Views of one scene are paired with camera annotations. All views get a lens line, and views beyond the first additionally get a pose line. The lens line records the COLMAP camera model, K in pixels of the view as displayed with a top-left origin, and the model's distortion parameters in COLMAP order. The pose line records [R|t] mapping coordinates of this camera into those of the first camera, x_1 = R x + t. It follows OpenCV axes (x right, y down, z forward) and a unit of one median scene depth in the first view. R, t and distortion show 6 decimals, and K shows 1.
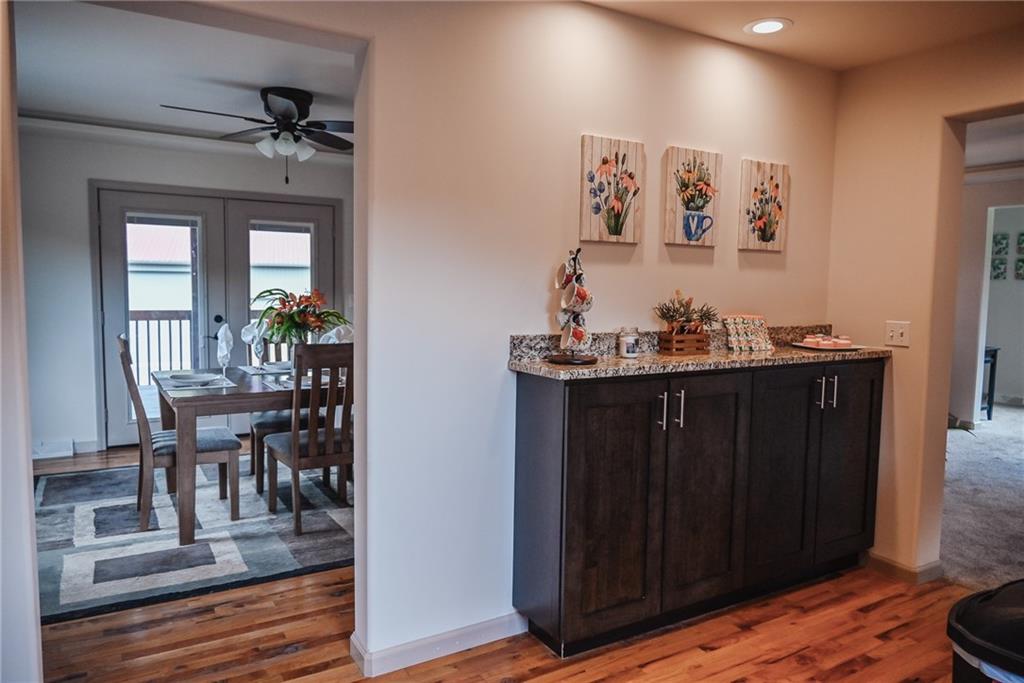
lens RADIAL K [[677.5, 0, 516.3], [0, 677.5, 341.7], [0, 0, 1]] dist [-0.009469, -0.001849]
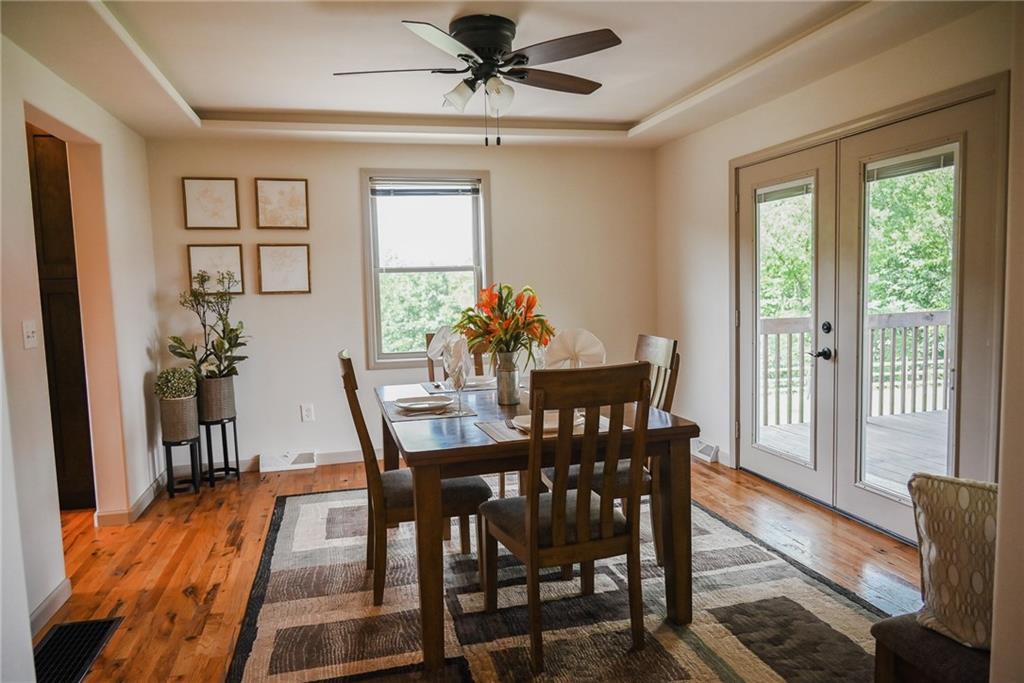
lens RADIAL K [[677.5, 0, 520.6], [0, 677.5, 340.3], [0, 0, 1]] dist [-0.009469, -0.001849]
pose [[-0.288161, 0.066043, -0.955302, 0.310162], [-0.061844, 0.994253, 0.087391, -0.067382], [0.955583, 0.084263, -0.282420, 1.009459]]
